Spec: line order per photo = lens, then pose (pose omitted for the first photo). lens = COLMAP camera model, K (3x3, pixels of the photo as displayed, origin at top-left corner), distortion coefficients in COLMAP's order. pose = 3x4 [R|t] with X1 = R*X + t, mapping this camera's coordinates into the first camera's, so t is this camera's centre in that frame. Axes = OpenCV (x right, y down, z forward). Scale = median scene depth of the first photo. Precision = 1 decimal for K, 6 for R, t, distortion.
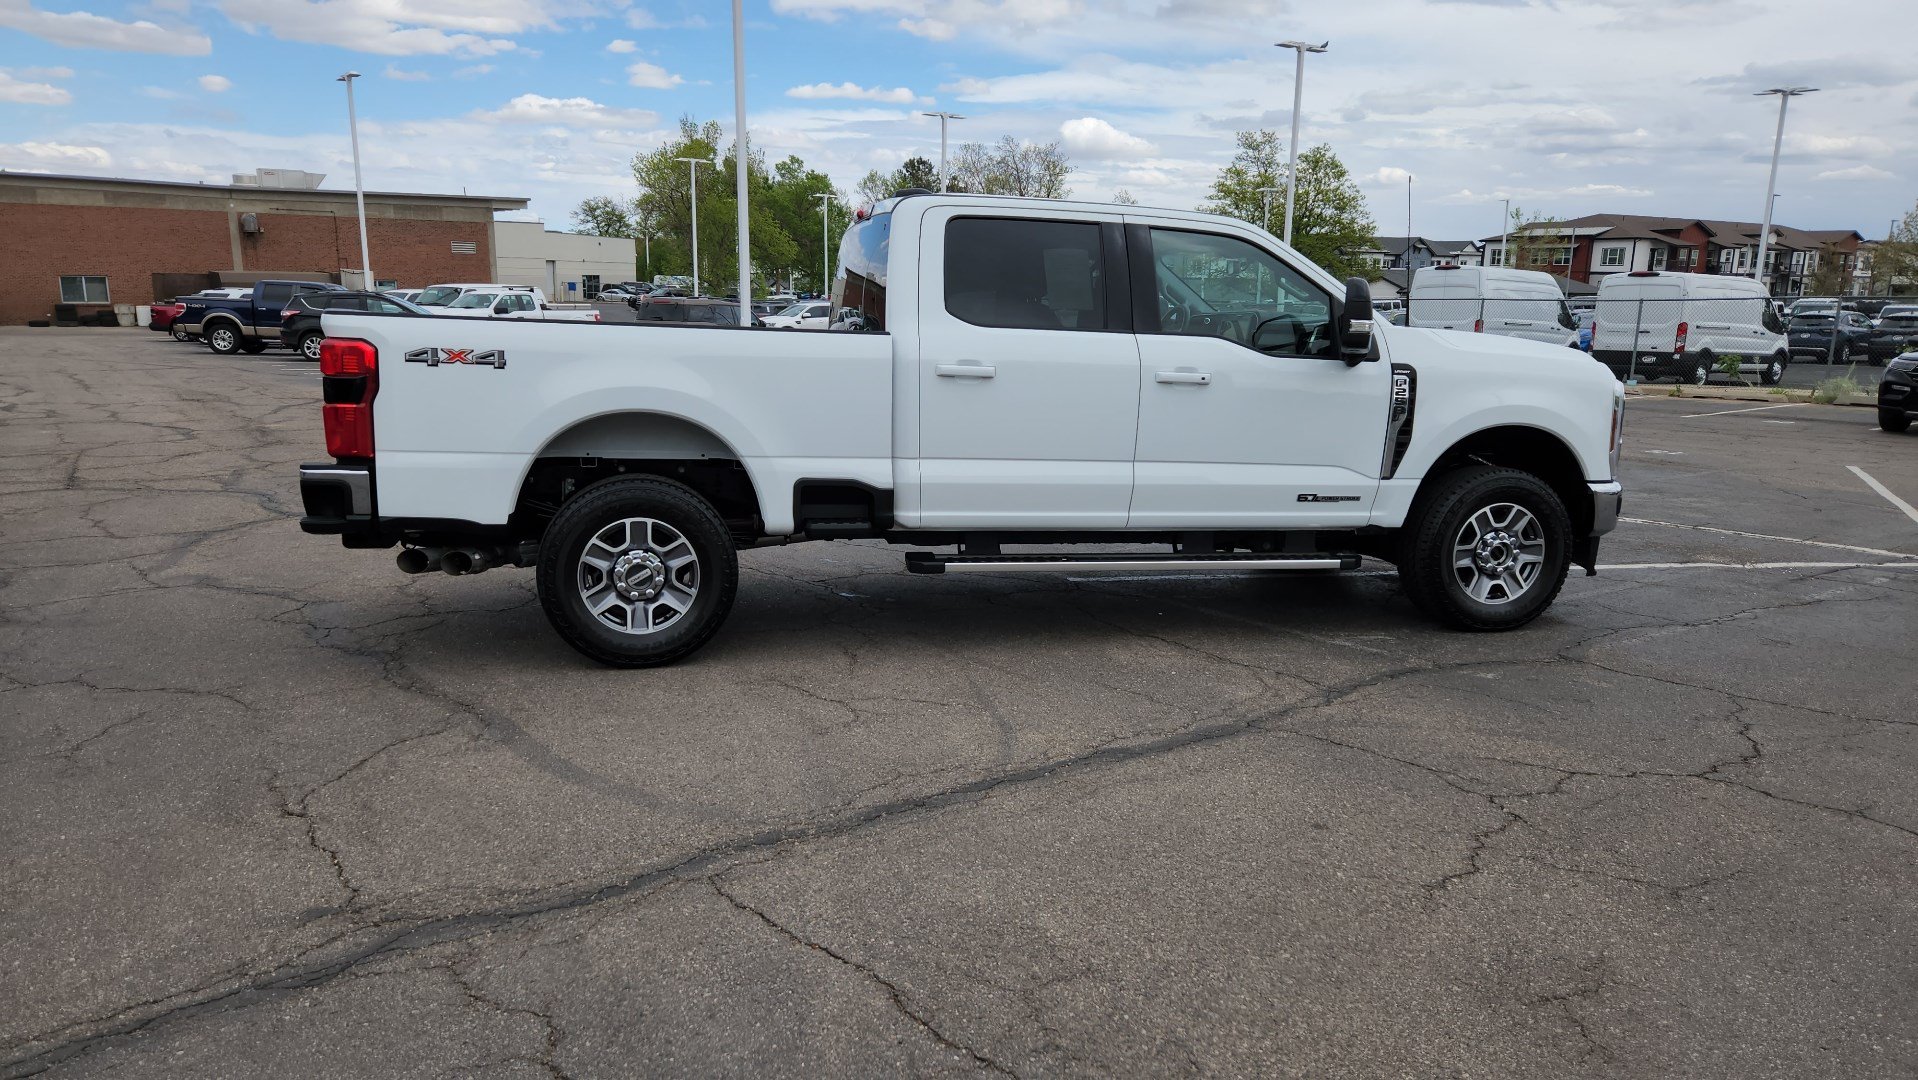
lens RADIAL K [[1277.2, 0, 932.3], [0, 1277.2, 546.2], [0, 0, 1]] dist [0.074625, -0.056765]
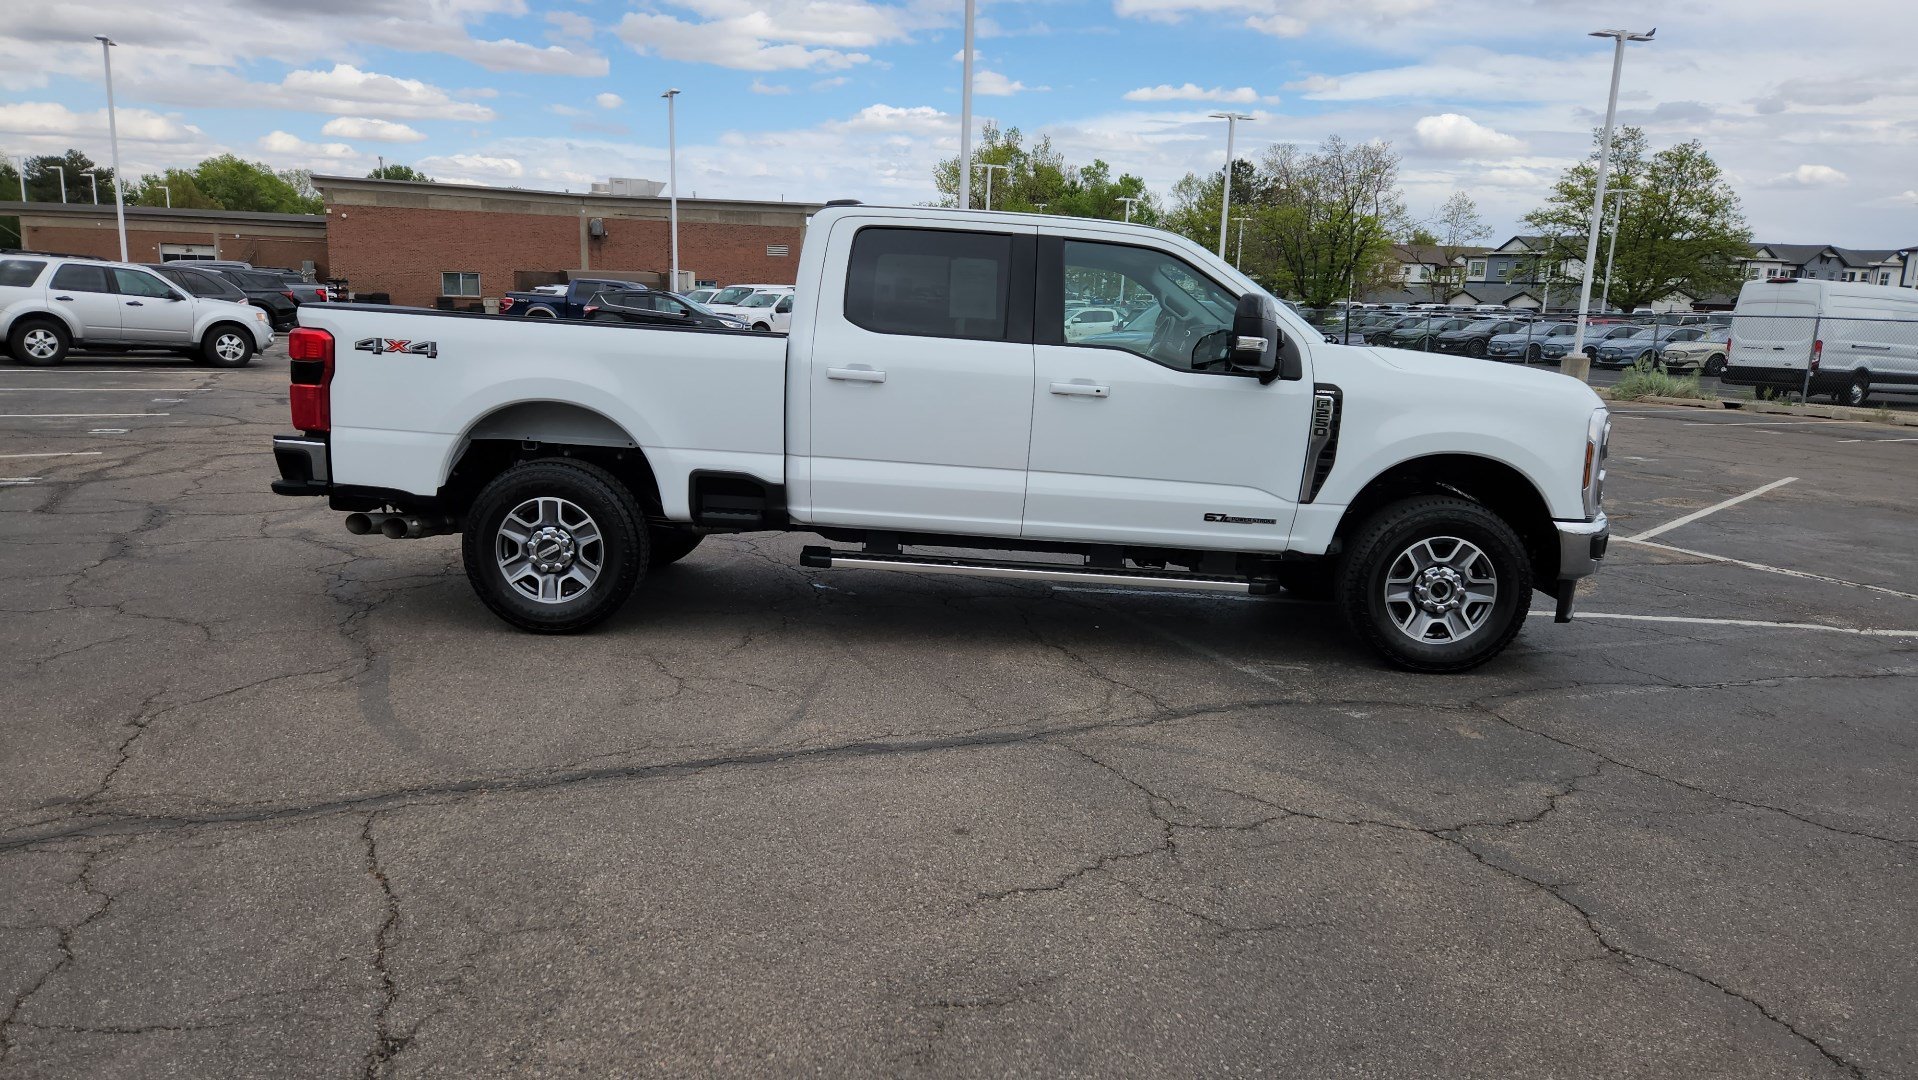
lens RADIAL K [[1282.4, 0, 934.6], [0, 1282.4, 538.7], [0, 0, 1]] dist [0.075731, -0.058299]
pose [[0.969261, 0.063722, -0.237641, 0.305702], [-0.065871, 0.997828, -0.001105, -0.006352], [0.237054, 0.016725, 0.971352, 0.003309]]
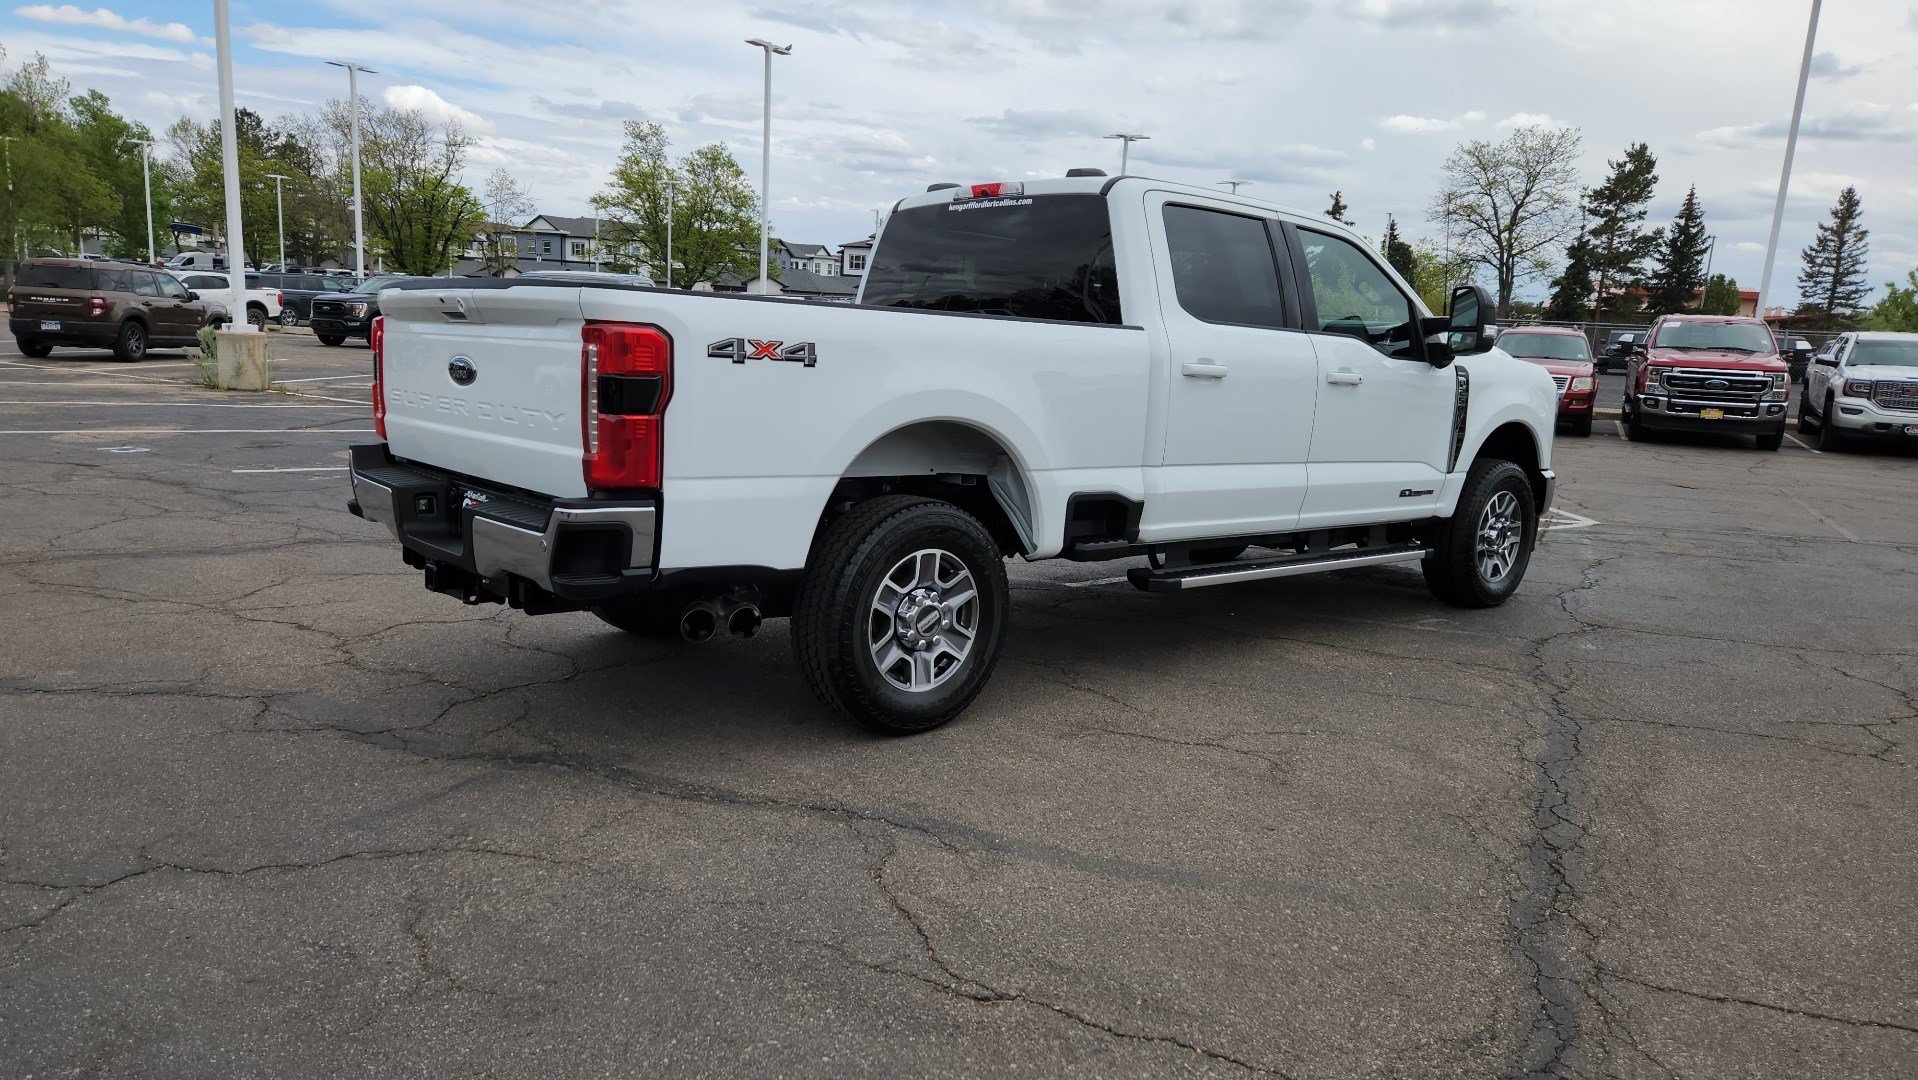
lens RADIAL K [[1278.3, 0, 921.2], [0, 1278.3, 534.2], [0, 0, 1]] dist [0.076105, -0.060689]
pose [[0.884146, -0.052060, 0.464301, -0.524631], [0.052655, 0.998544, 0.011695, -0.035645], [-0.464234, 0.014107, 0.885600, 0.242357]]
